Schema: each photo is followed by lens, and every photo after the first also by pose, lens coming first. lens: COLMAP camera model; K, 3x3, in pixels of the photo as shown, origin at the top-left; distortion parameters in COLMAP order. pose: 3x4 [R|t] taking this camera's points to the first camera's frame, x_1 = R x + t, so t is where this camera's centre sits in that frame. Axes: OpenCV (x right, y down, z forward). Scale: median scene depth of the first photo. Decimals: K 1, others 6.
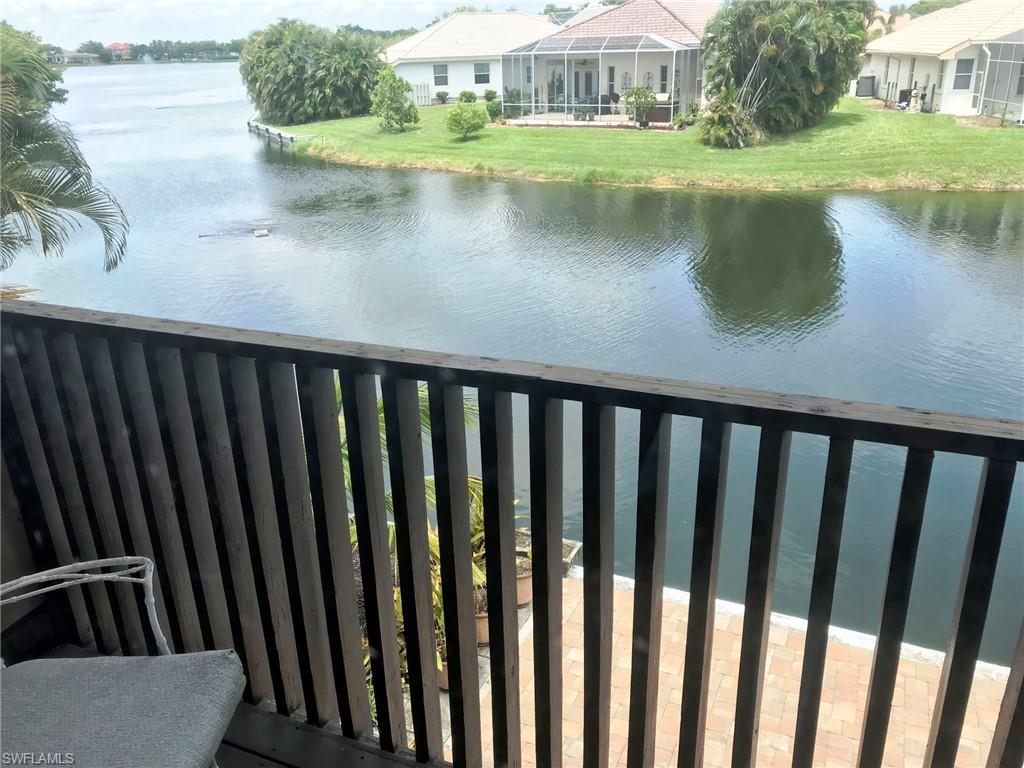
lens RADIAL K [[839.5, 0, 508.0], [0, 839.5, 386.4], [0, 0, 1]] dist [0.049110, -0.068995]
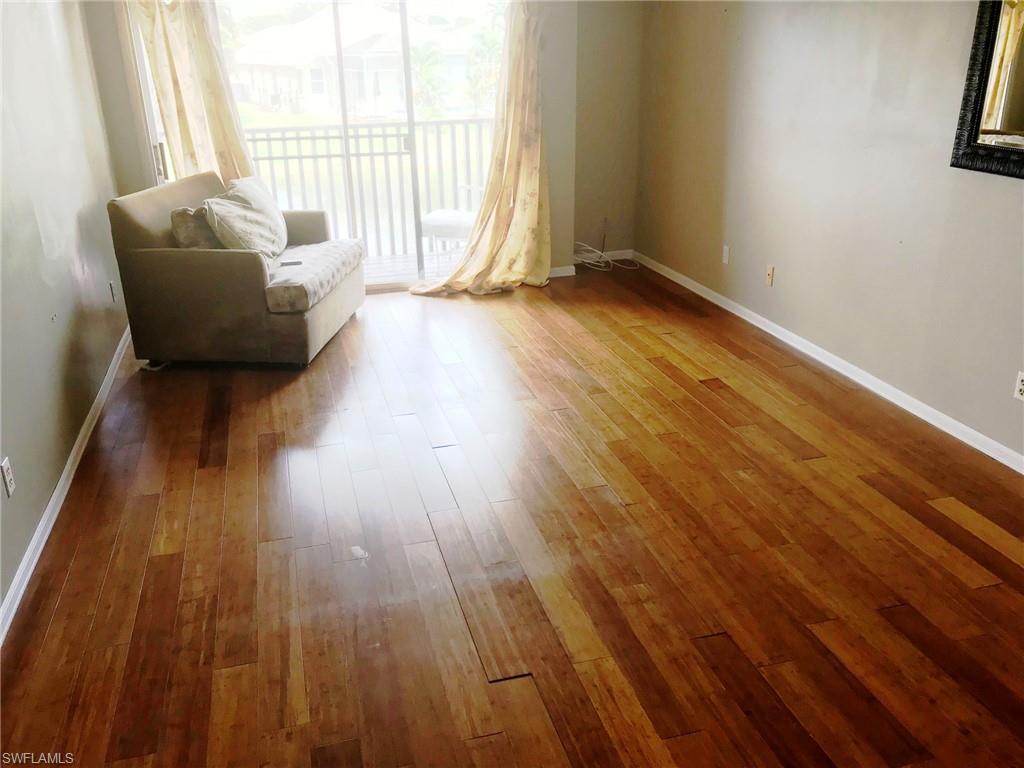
lens RADIAL K [[839.5, 0, 512.0], [0, 839.5, 384.3], [0, 0, 1]] dist [0.049110, -0.068995]
pose [[0.778002, -0.212038, 0.591400, -0.045115], [0.218573, 0.973872, 0.061629, 0.035379], [-0.589016, 0.081316, 0.804020, -0.087616]]
